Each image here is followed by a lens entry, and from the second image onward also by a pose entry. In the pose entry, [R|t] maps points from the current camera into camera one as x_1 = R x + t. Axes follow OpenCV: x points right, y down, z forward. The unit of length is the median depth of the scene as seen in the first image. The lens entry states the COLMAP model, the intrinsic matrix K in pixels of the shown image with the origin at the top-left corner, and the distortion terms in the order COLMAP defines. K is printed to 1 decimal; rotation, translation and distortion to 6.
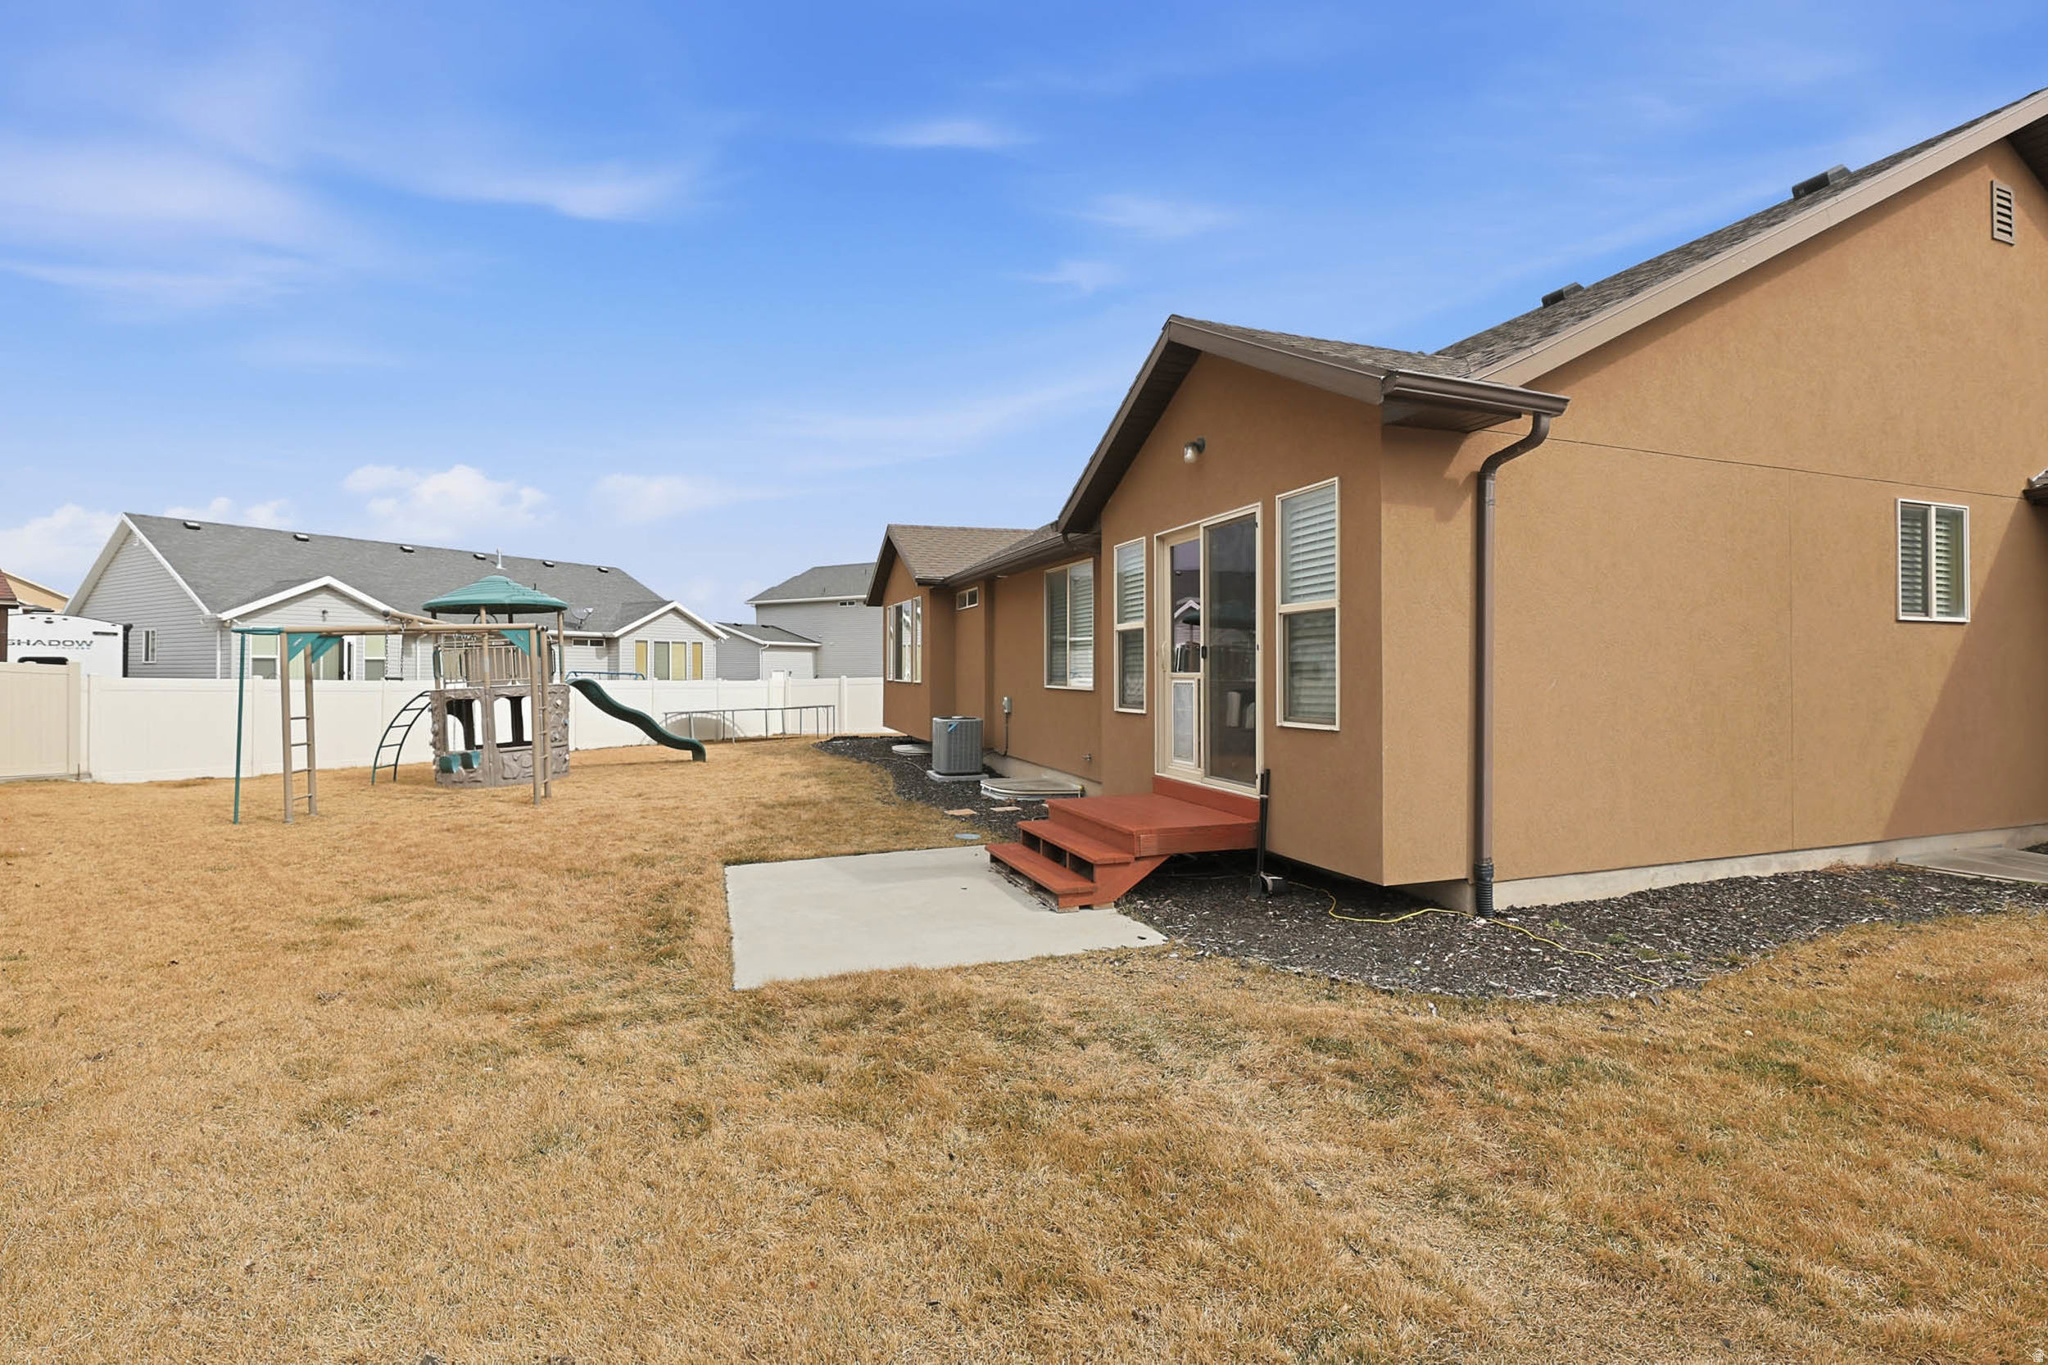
lens RADIAL K [[863.3, 0, 1031.4], [0, 863.3, 677.4], [0, 0, 1]] dist [-0.000925, -0.000253]
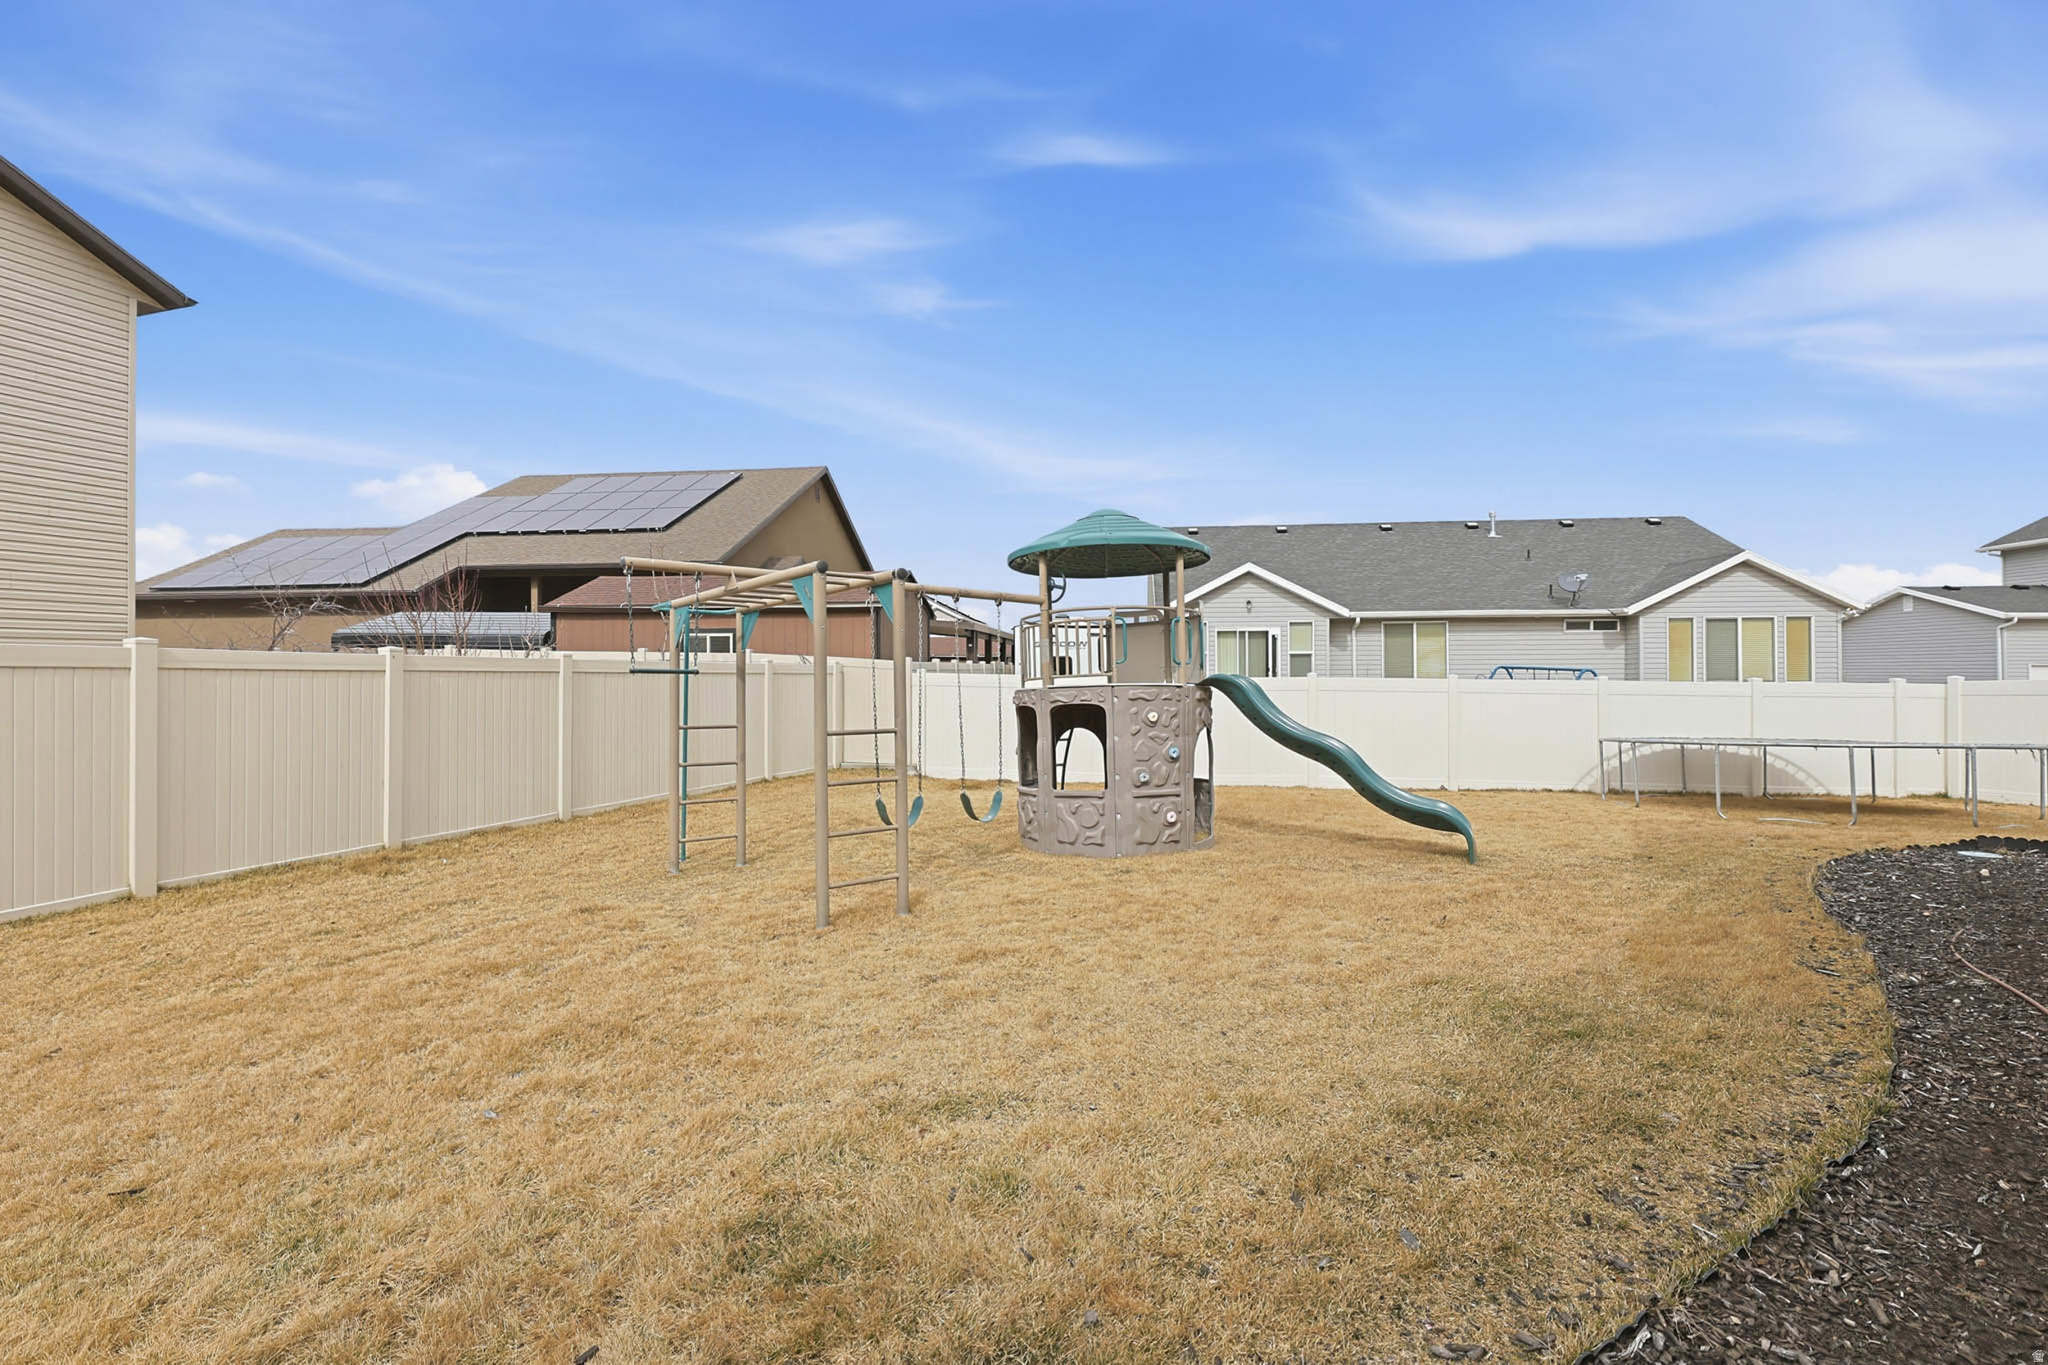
lens RADIAL K [[884.1, 0, 1024.0], [0, 884.1, 682.5], [0, 0, 1]] dist [-0.001958, -0.000502]
pose [[0.363915, 0.010360, -0.931375, -0.022342], [-0.006305, 0.999943, 0.008659, 0.002037], [0.931411, 0.002721, 0.363959, 0.321286]]
